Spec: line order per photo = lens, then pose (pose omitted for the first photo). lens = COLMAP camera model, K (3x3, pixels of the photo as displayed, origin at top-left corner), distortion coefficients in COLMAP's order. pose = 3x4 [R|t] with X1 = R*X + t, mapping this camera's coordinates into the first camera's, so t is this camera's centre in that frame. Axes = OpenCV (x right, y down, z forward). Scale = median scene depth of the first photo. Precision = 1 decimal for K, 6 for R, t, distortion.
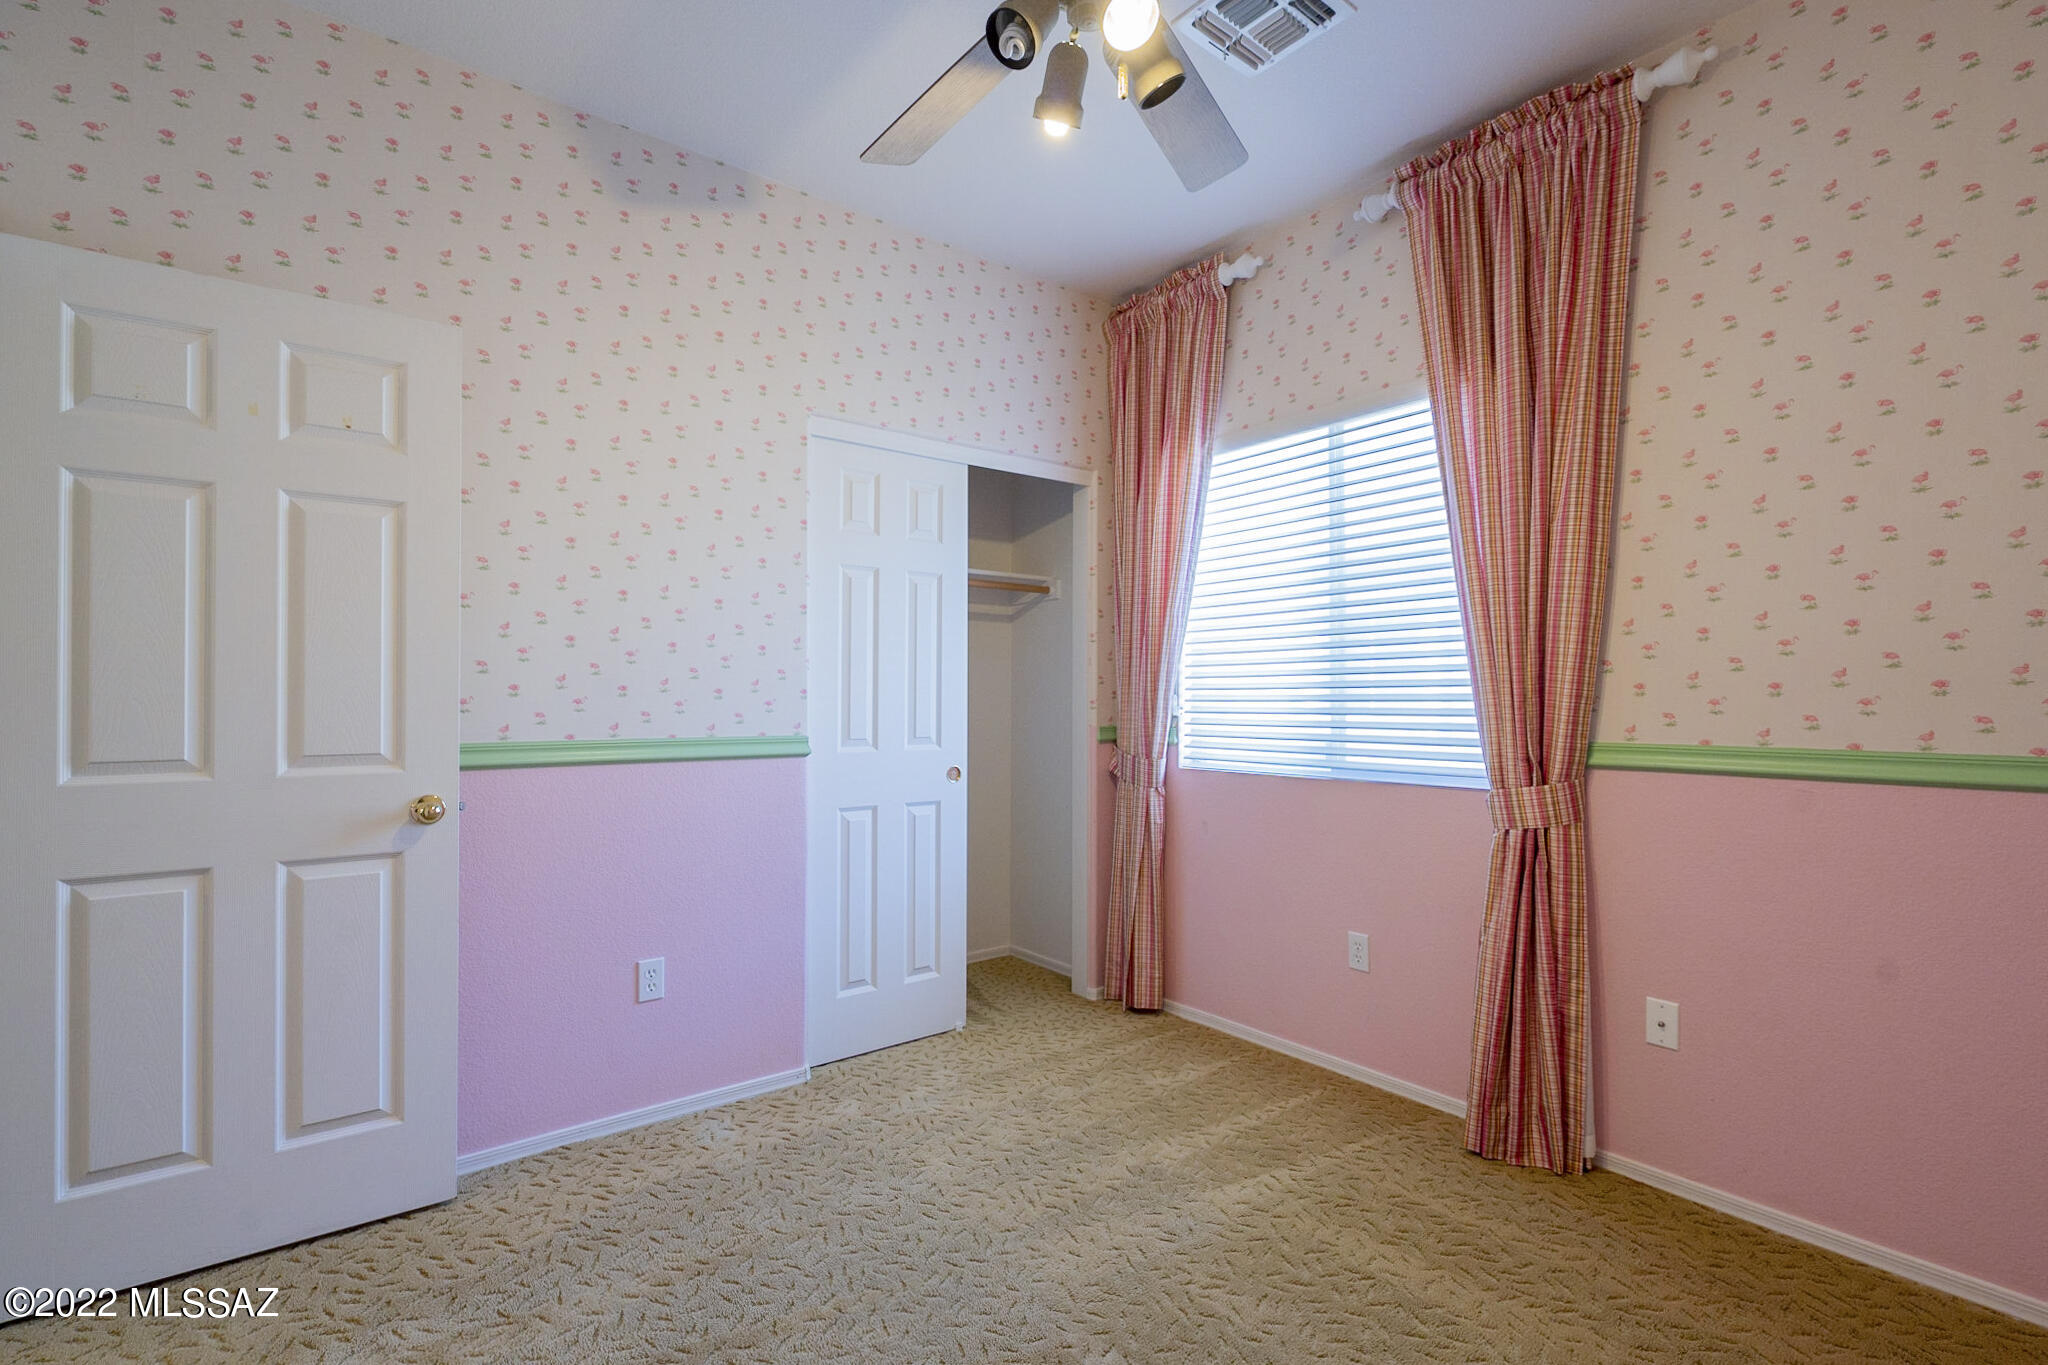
lens RADIAL K [[938.9, 0, 1029.5], [0, 938.9, 688.1], [0, 0, 1]] dist [-0.008245, 0.000225]
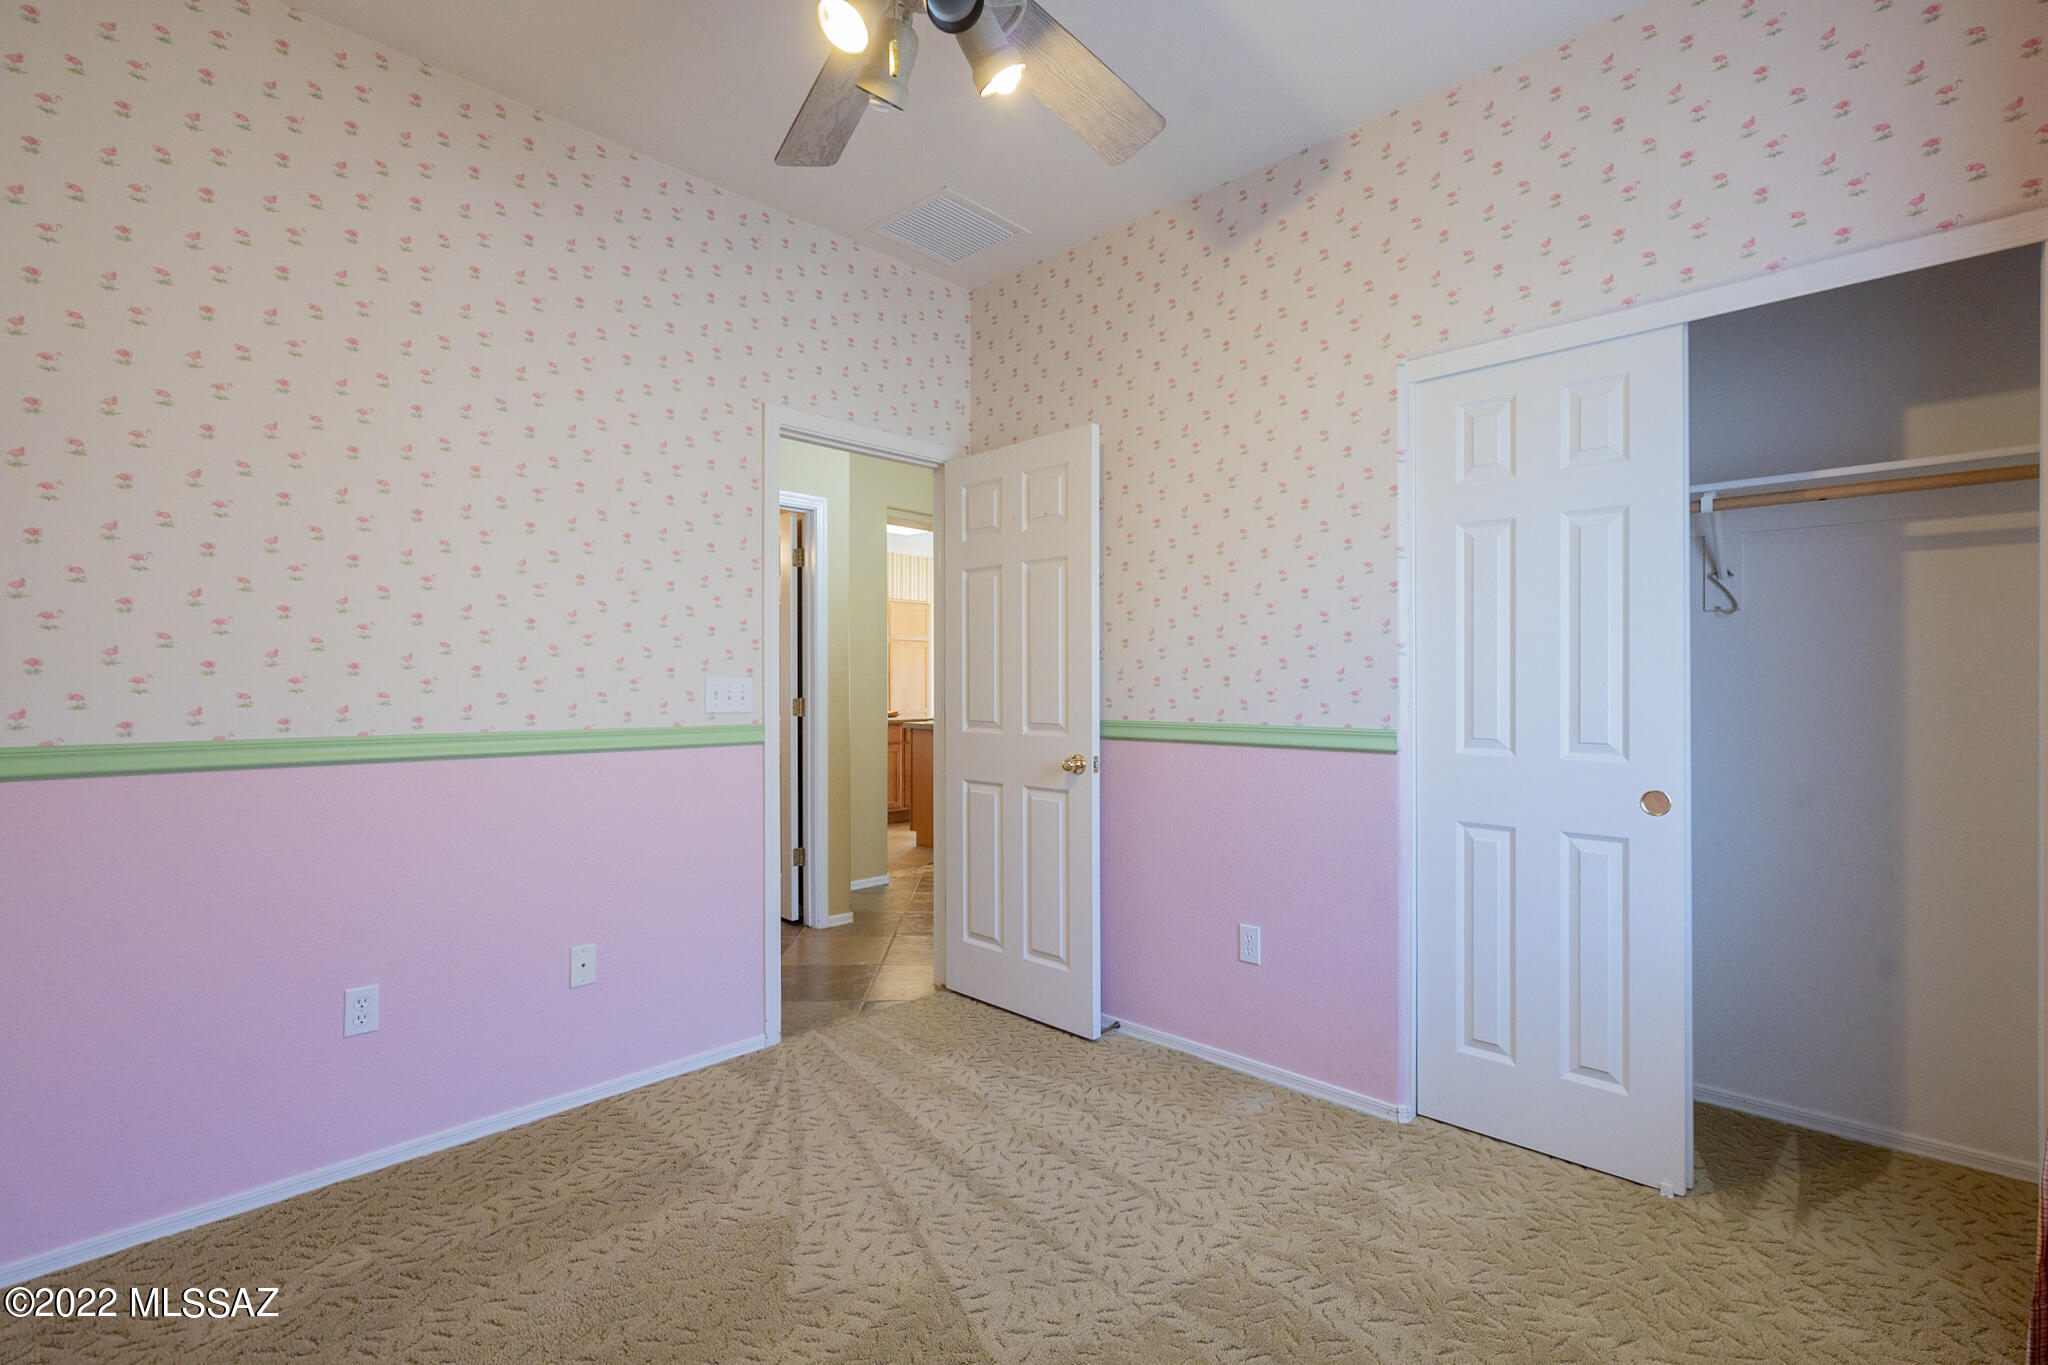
lens RADIAL K [[938.9, 0, 1029.6], [0, 938.9, 688.4], [0, 0, 1]] dist [-0.008245, 0.000225]
pose [[0.128305, 0.001891, -0.991733, 0.631582], [0.009429, 0.999951, 0.003126, 0.005475], [0.991690, -0.009753, 0.128281, 0.585803]]
